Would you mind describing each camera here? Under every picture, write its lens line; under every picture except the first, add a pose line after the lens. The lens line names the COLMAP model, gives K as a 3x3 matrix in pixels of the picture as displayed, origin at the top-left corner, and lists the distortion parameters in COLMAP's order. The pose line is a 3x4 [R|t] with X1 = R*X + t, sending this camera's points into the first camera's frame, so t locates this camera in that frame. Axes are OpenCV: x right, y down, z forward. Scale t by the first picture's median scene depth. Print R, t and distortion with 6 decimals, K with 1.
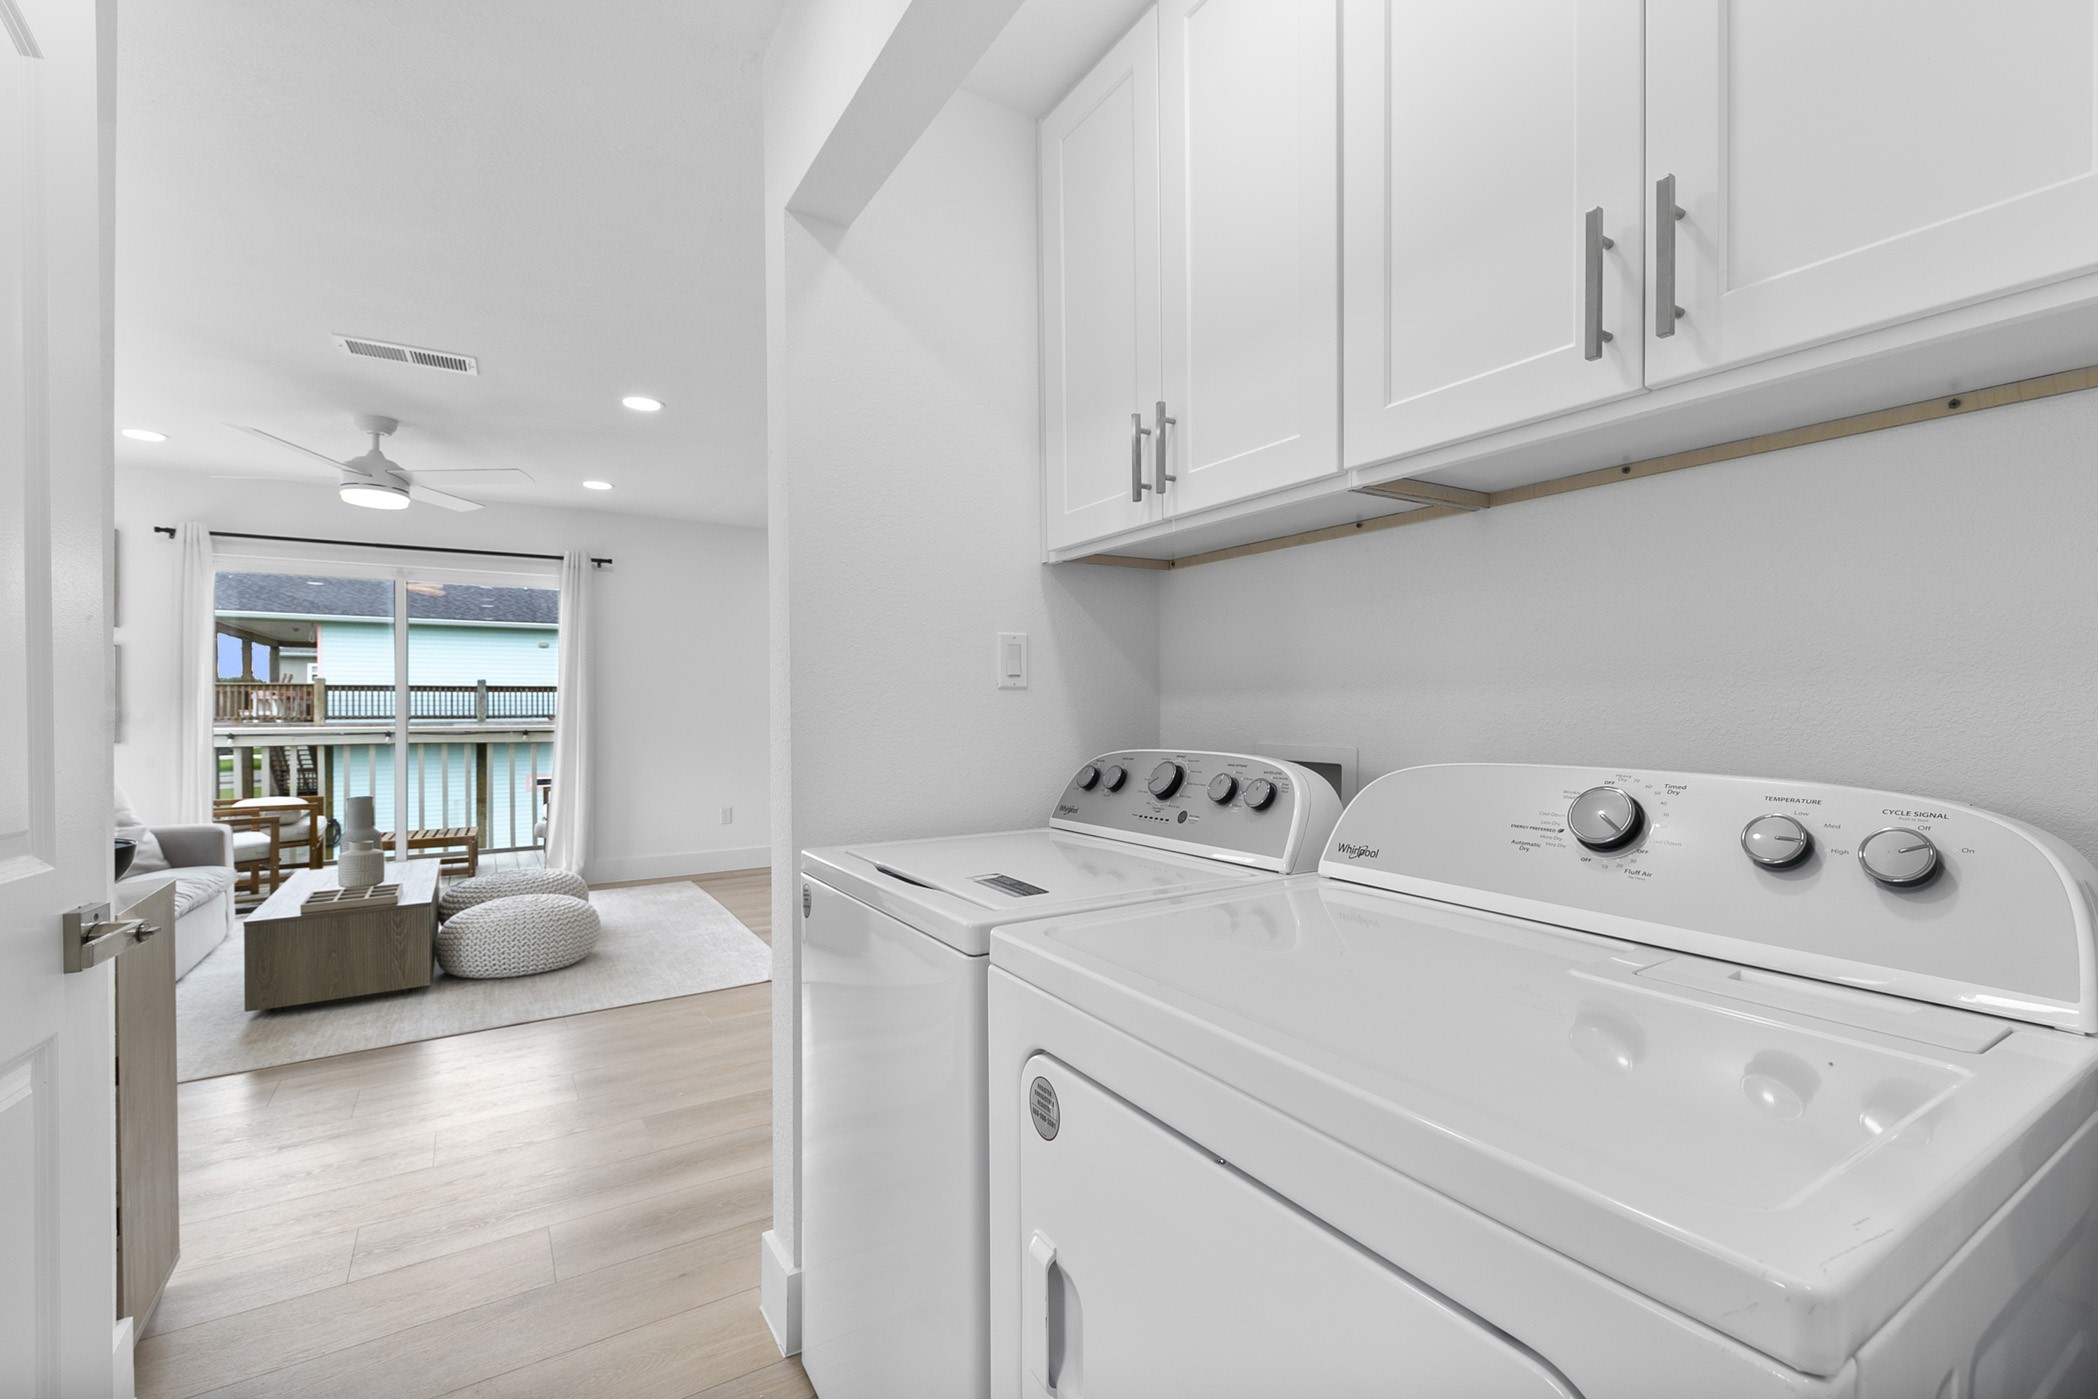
lens RADIAL K [[911.3, 0, 1049.1], [0, 911.3, 695.7], [0, 0, 1]] dist [0.011747, -0.000157]
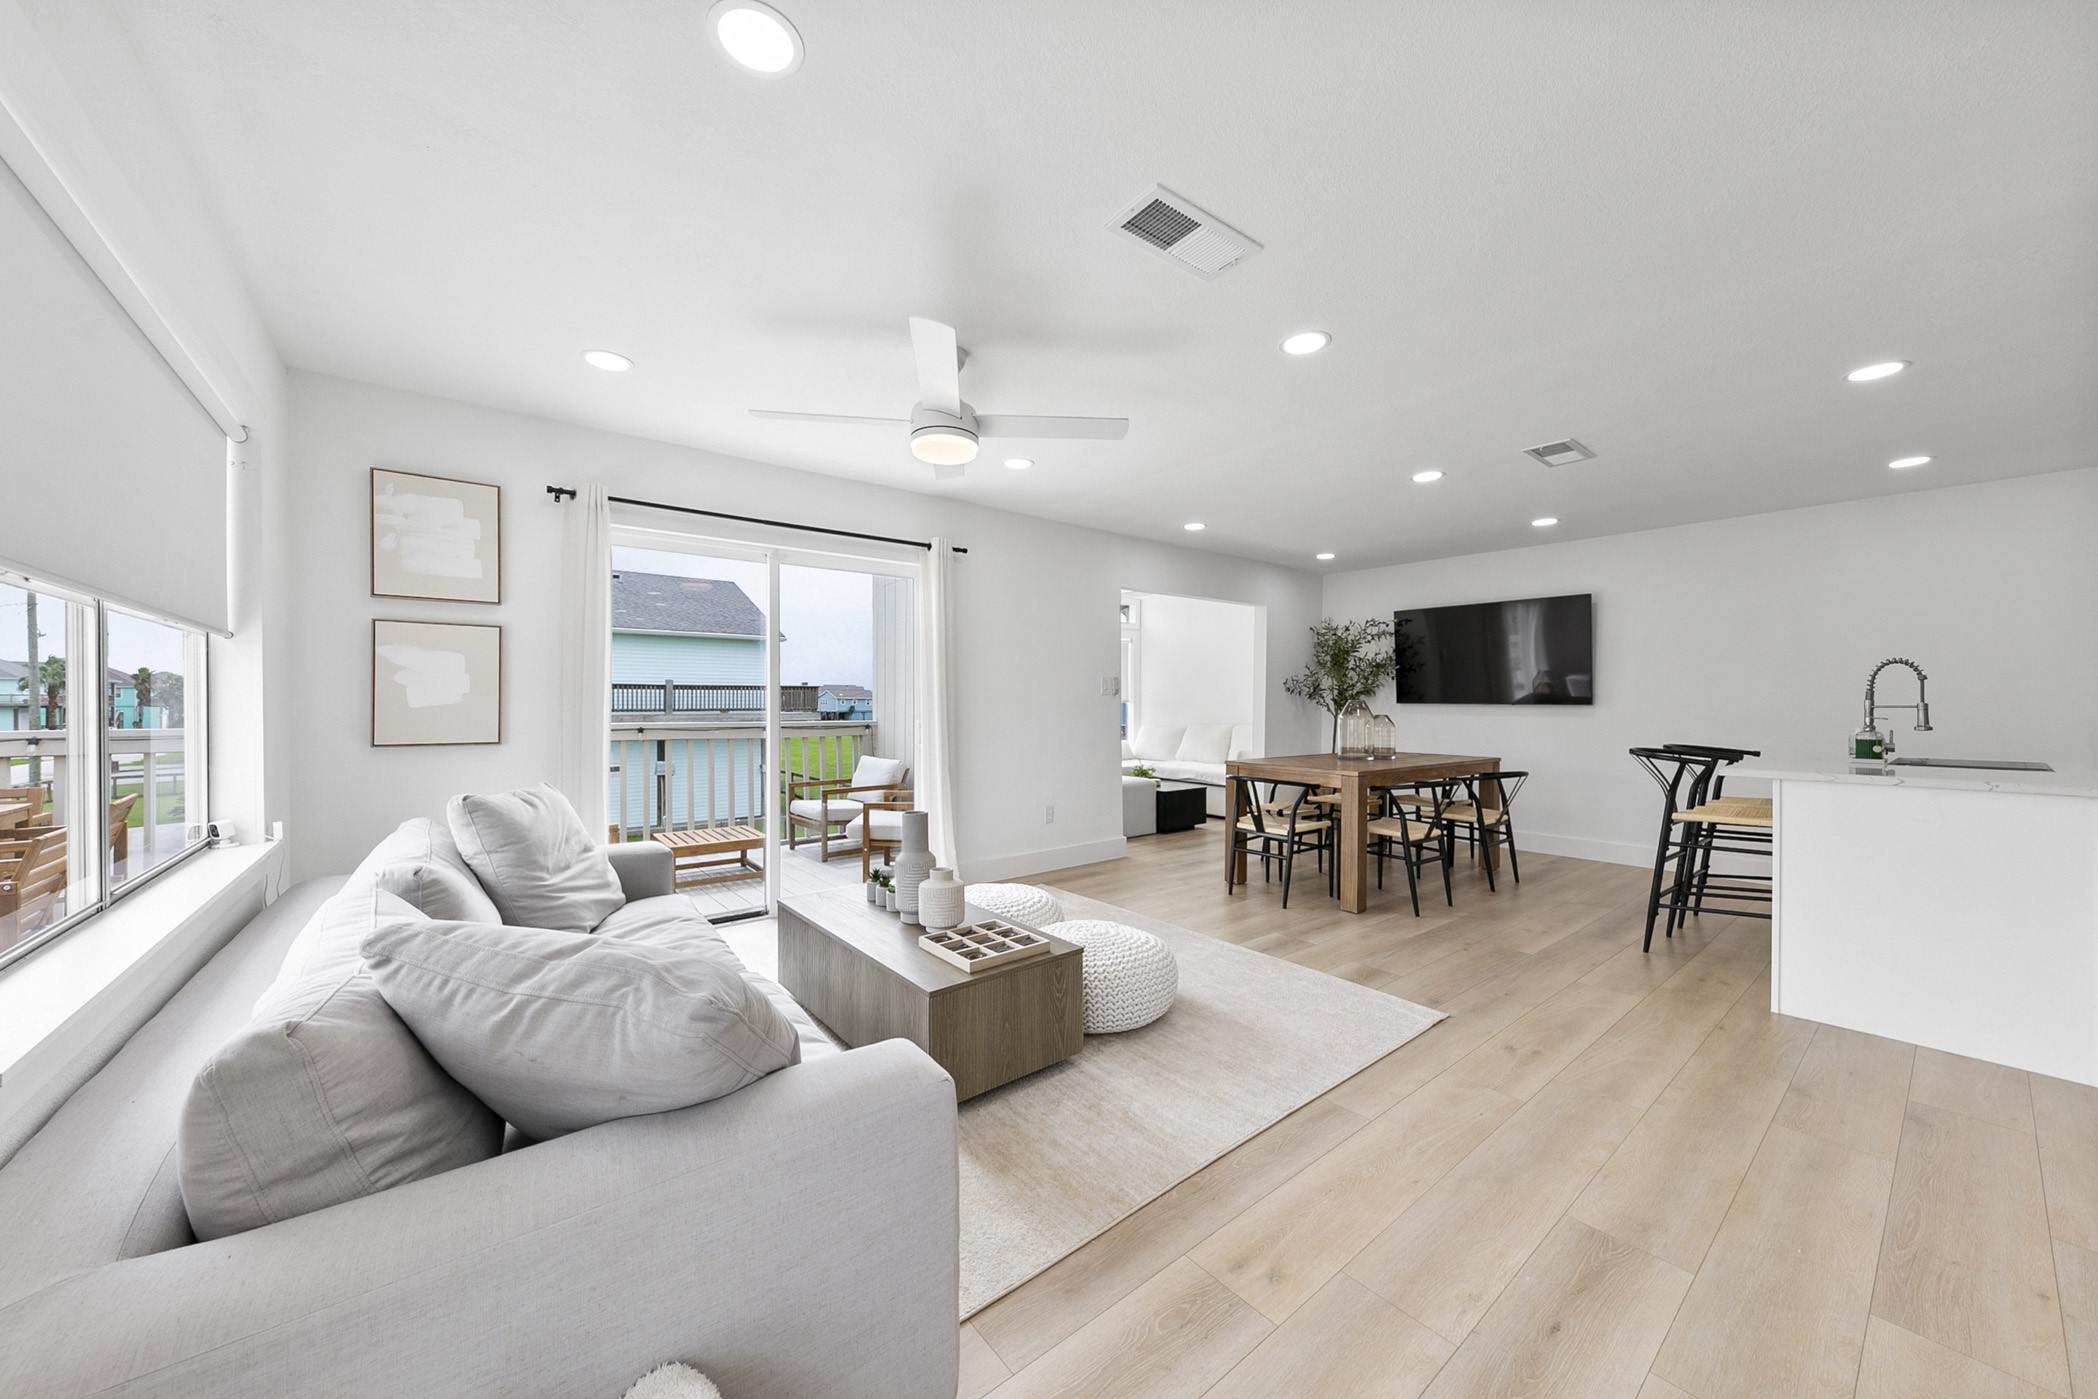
lens RADIAL K [[748.2, 0, 1043.6], [0, 748.2, 700.2], [0, 0, 1]] dist [0.005305, -0.000015]
pose [[0.993148, 0.004306, 0.116782, -0.603482], [-0.005110, 0.999965, 0.006580, 0.004063], [-0.116750, -0.007132, 0.993136, 0.270226]]
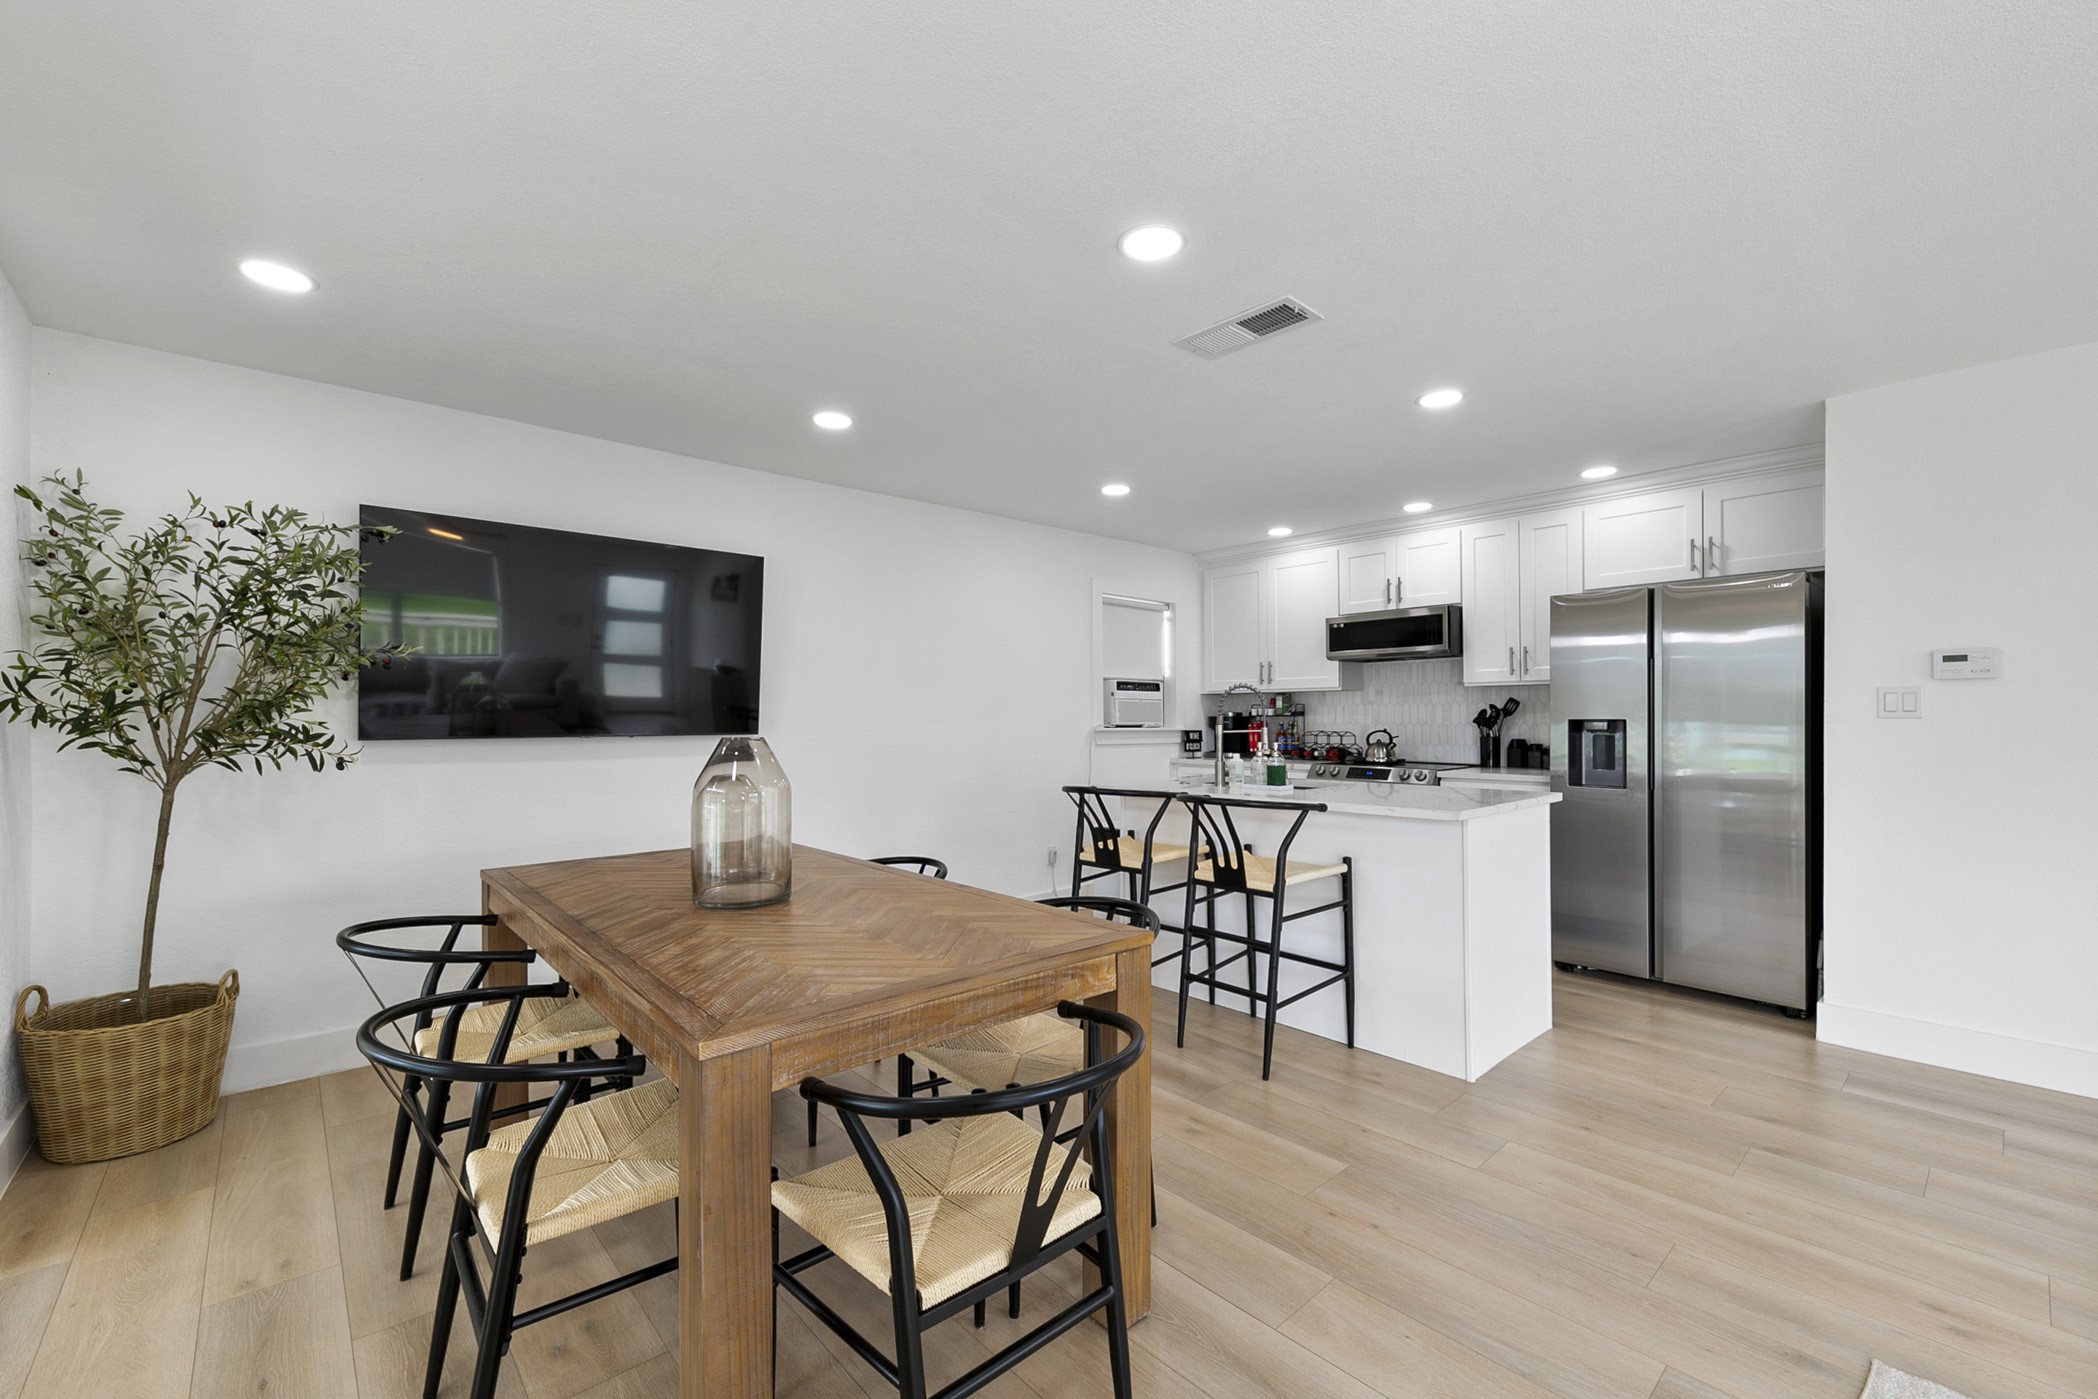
lens RADIAL K [[859.3, 0, 1055.6], [0, 859.3, 717.5], [0, 0, 1]] dist [0.010934, -0.000432]
pose [[-0.169421, -0.001029, 0.985543, -0.503539], [-0.001843, 0.999998, 0.000727, -0.002833], [-0.985542, -0.001693, -0.169423, 1.184841]]
